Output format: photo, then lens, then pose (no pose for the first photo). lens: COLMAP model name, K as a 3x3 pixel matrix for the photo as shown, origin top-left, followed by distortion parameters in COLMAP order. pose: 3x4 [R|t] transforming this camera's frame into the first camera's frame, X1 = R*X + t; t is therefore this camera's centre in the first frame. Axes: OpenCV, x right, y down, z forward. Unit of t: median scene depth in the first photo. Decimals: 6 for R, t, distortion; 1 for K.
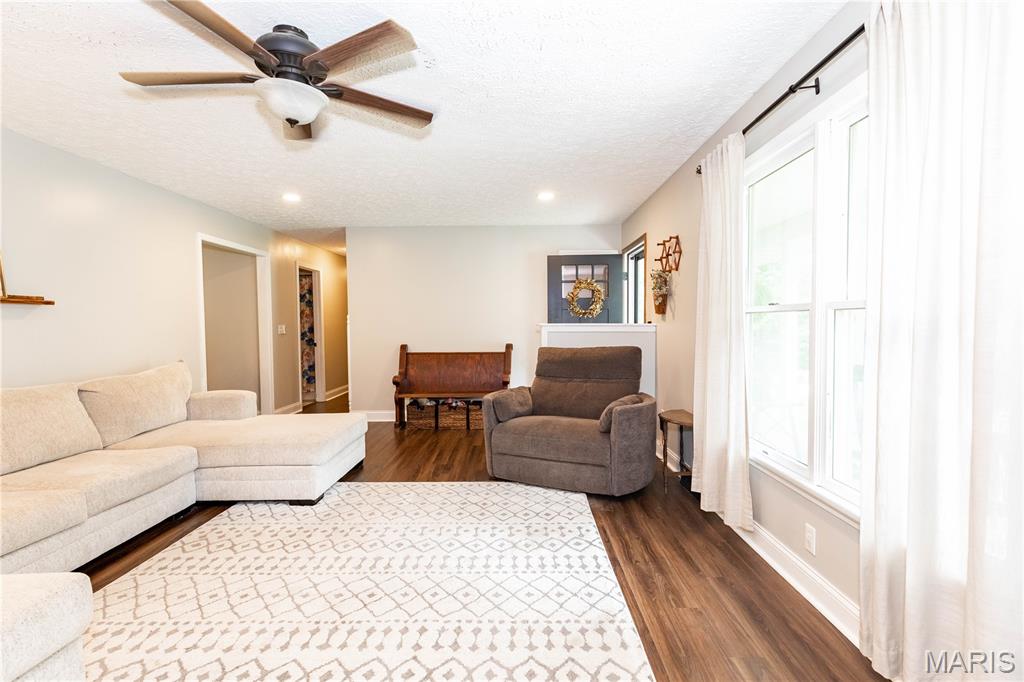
lens RADIAL K [[467.3, 0, 515.4], [0, 467.3, 341.6], [0, 0, 1]] dist [0.004365, -0.000290]
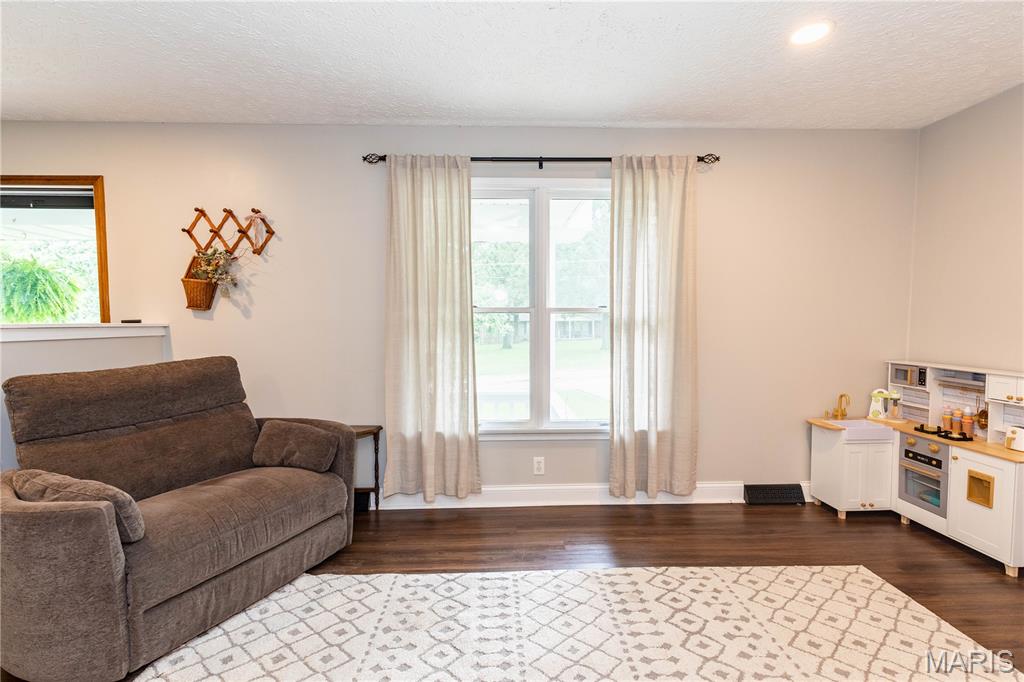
lens RADIAL K [[467.3, 0, 515.4], [0, 467.3, 341.6], [0, 0, 1]] dist [0.004365, -0.000290]
pose [[-0.041886, -0.035486, 0.998492, -0.681055], [0.043572, 0.998353, 0.037309, -0.028419], [-0.998172, 0.045069, -0.040270, 0.902677]]
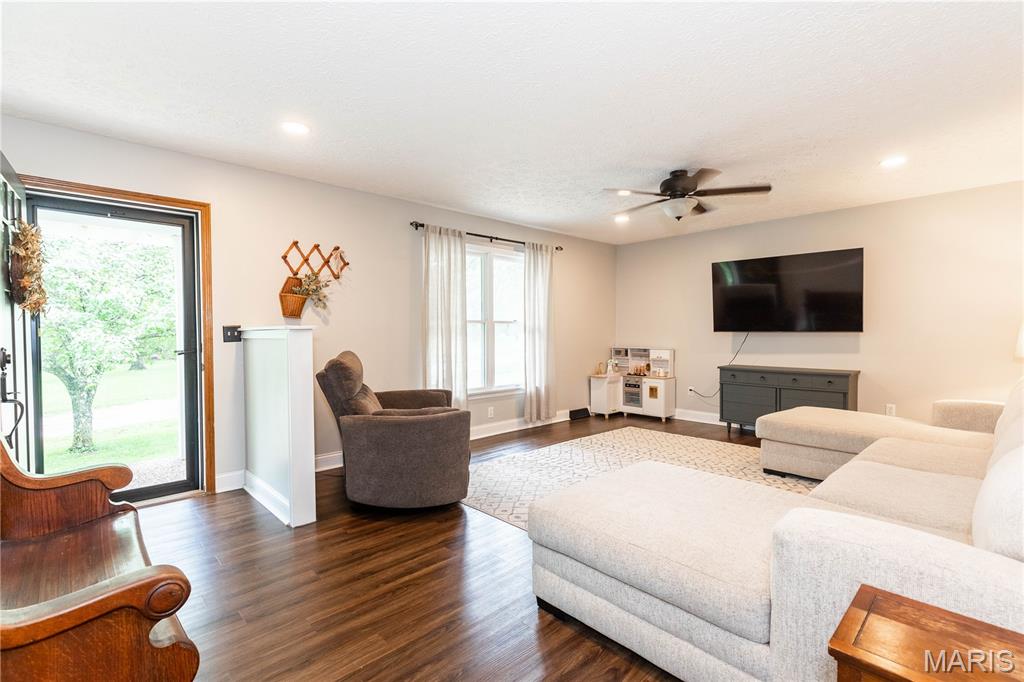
lens RADIAL K [[467.3, 0, 515.4], [0, 467.3, 341.6], [0, 0, 1]] dist [0.004365, -0.000290]
pose [[-0.695728, 0.002868, 0.718299, -1.051350], [0.043112, 0.998356, 0.037771, -0.048318], [-0.717010, 0.057246, -0.694708, 2.143310]]
